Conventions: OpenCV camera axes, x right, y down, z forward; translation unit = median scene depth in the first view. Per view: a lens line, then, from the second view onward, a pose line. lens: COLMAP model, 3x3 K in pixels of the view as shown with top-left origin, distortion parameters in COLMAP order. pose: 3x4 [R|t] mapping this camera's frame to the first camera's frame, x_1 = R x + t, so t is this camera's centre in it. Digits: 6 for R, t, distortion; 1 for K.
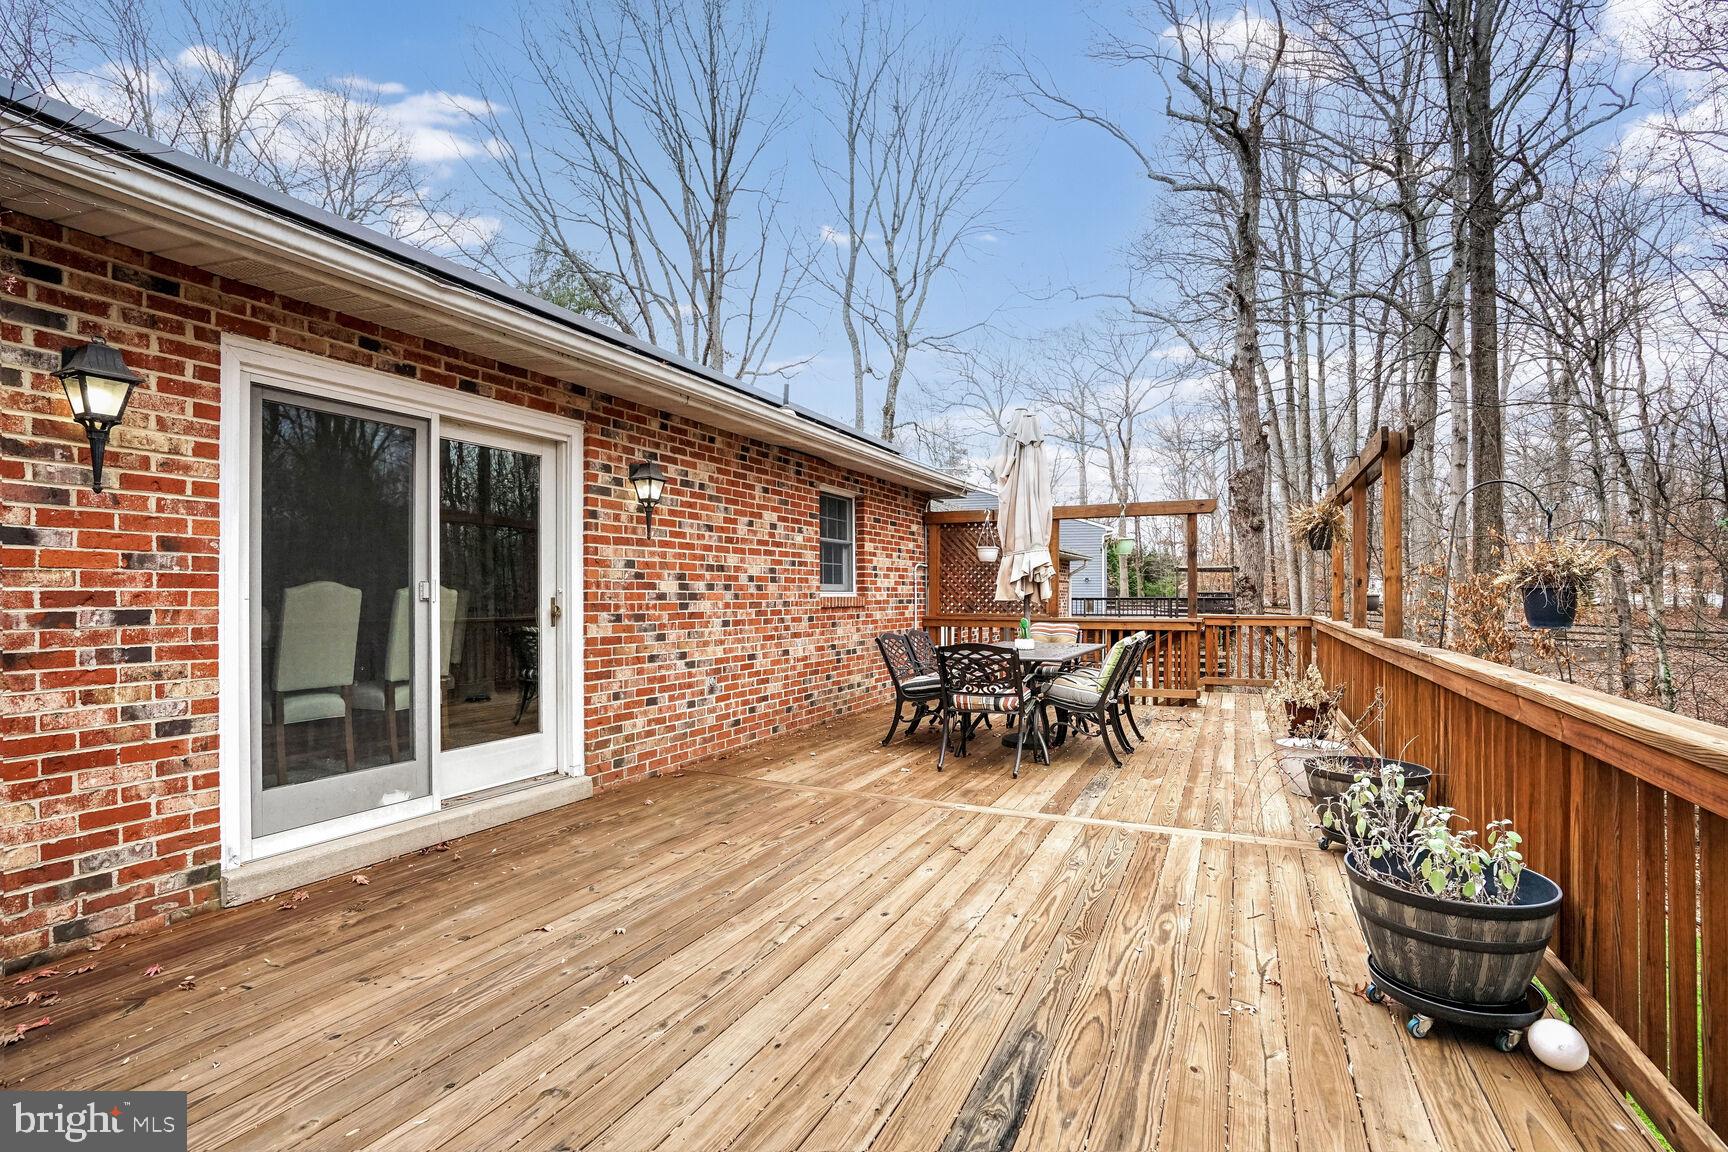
lens RADIAL K [[835.1, 0, 865.4], [0, 835.1, 580.4], [0, 0, 1]] dist [-0.014838, 0.002848]
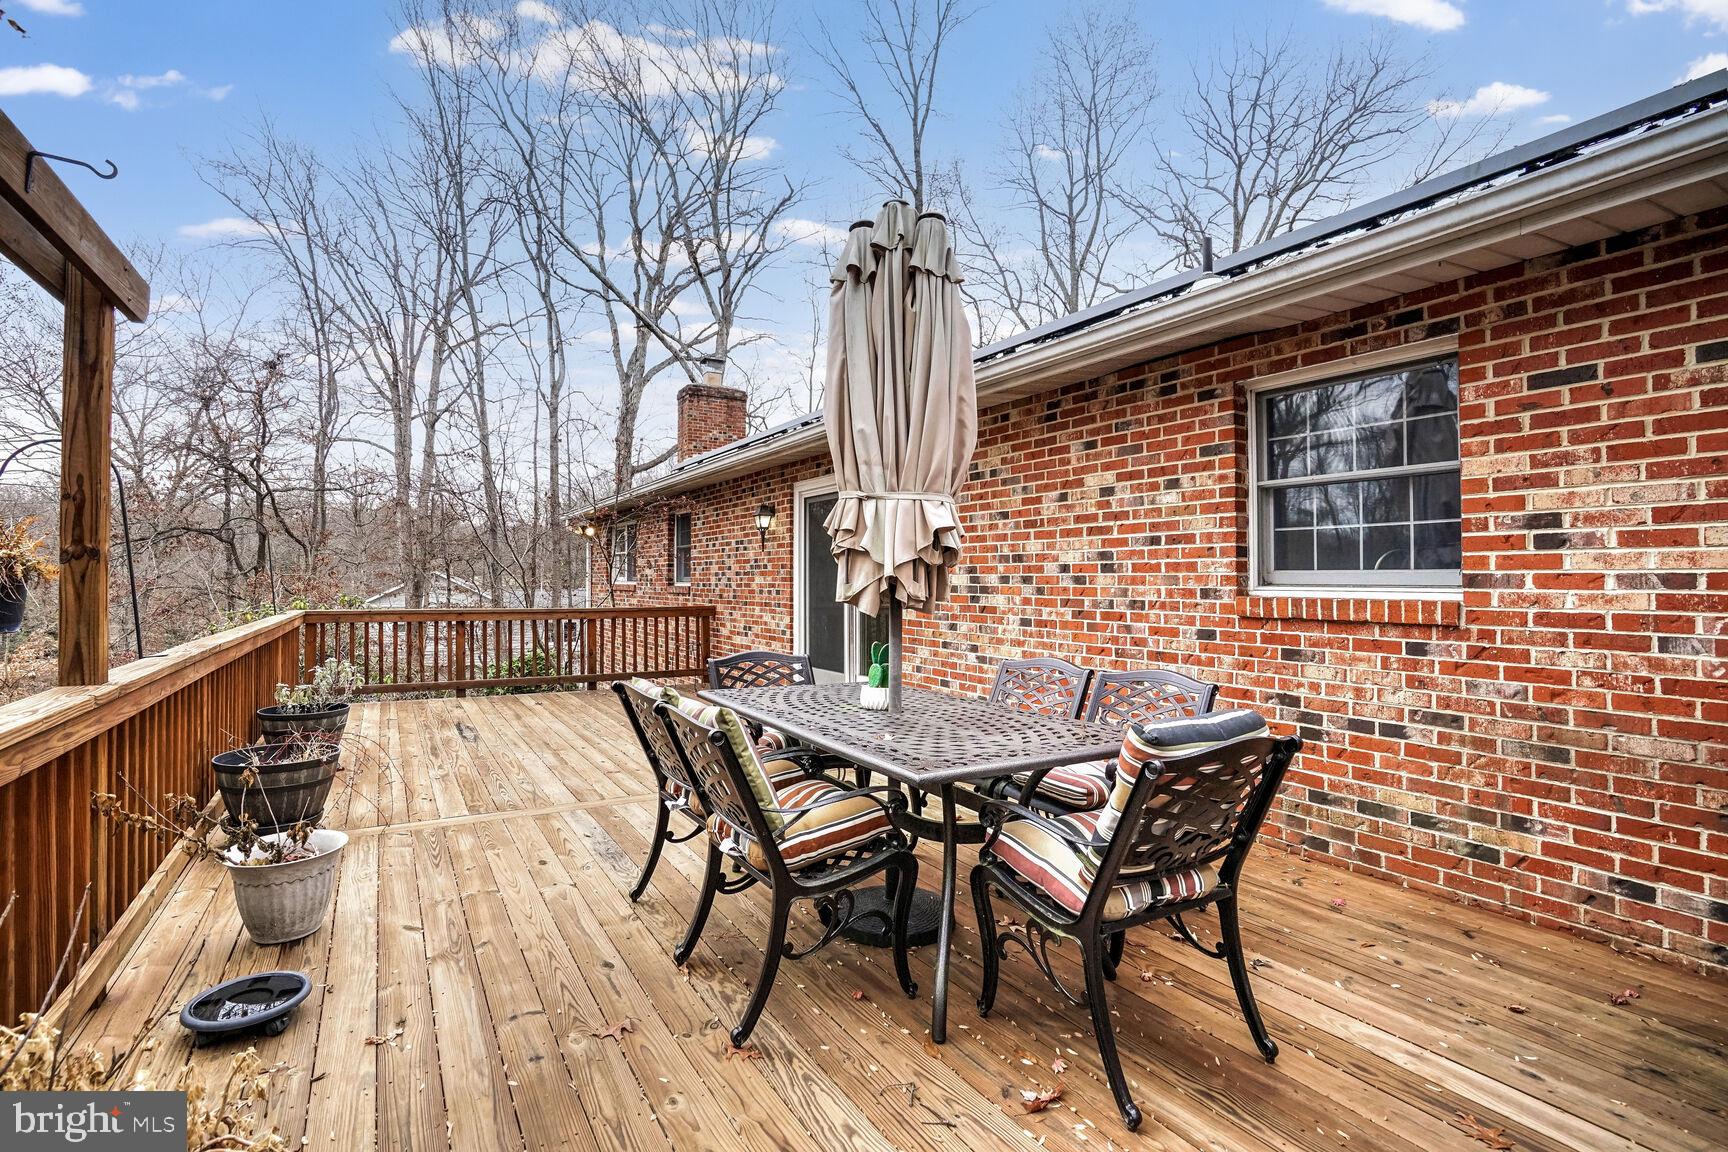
lens RADIAL K [[795.3, 0, 859.7], [0, 795.3, 574.2], [0, 0, 1]] dist [-0.043683, 0.009028]
pose [[-0.556388, -0.009979, -0.830862, 0.591775], [0.008160, 0.999814, -0.017472, 0.014714], [0.830882, -0.016501, -0.556203, 1.286187]]
